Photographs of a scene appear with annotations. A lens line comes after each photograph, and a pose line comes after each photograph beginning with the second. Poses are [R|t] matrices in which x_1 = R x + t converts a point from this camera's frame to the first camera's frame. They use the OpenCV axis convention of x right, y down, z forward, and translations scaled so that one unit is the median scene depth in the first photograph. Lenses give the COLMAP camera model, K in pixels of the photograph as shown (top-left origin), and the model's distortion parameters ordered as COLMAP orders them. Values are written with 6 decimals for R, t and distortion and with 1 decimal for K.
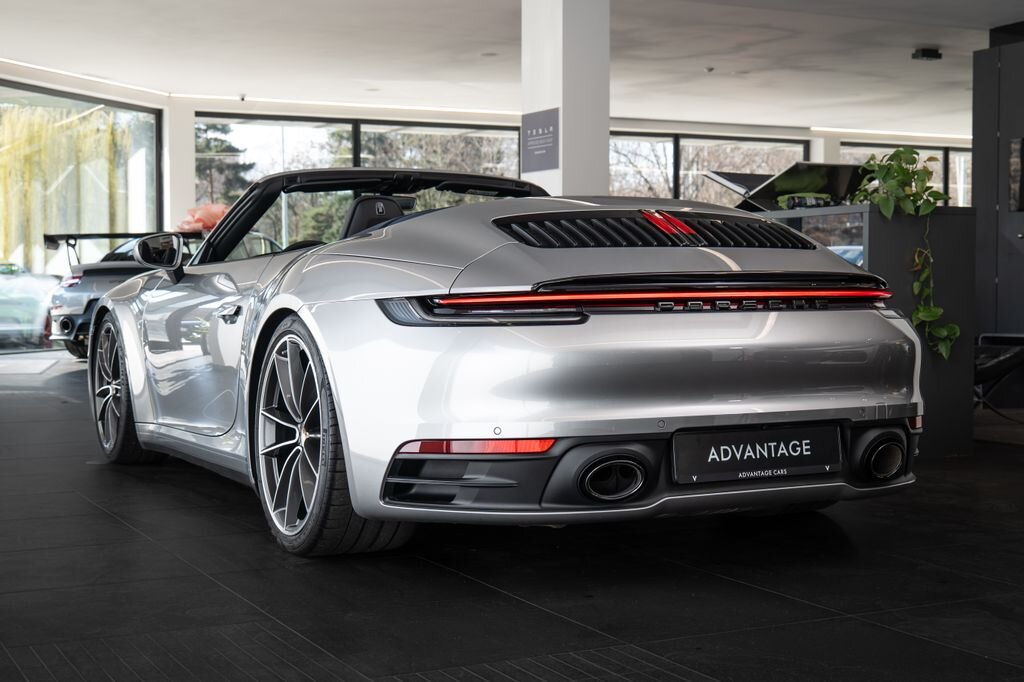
lens RADIAL K [[1521.1, 0, 512.0], [0, 1521.1, 341.0], [0, 0, 1]] dist [0.192877, 0.008084]
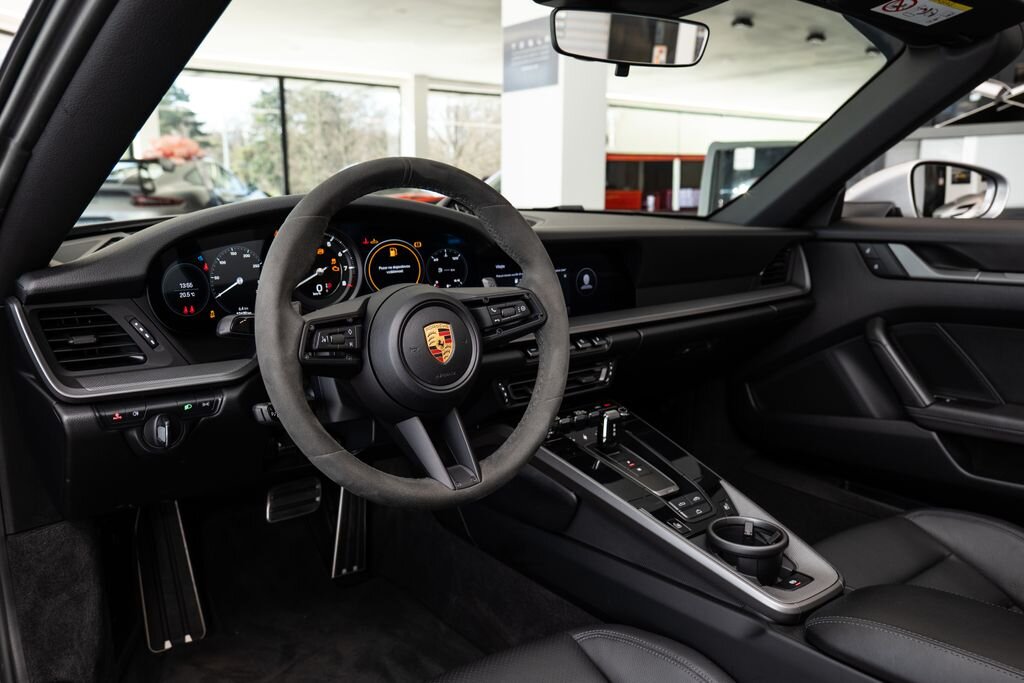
lens RADIAL K [[809.9, 0, 499.7], [0, 809.9, 333.7], [0, 0, 1]] dist [0.019183, -0.001651]
pose [[0.985307, -0.028825, 0.168342, -0.083800], [0.005780, 0.990718, 0.135807, -0.032927], [-0.170694, -0.132839, 0.976329, 0.511891]]
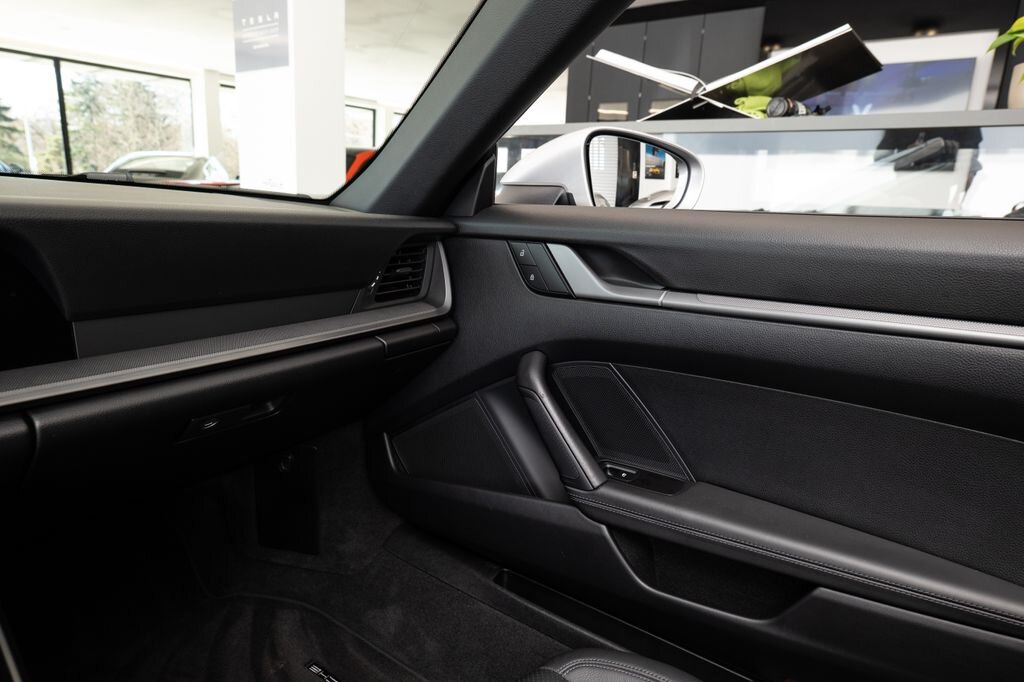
lens RADIAL K [[666.0, 0, 509.1], [0, 666.0, 364.9], [0, 0, 1]] dist [-0.007433, 0.002429]
pose [[0.900483, -0.071116, 0.429037, -0.028659], [-0.023813, 0.976996, 0.211923, -0.031266], [-0.434239, -0.201050, 0.878075, 0.574467]]
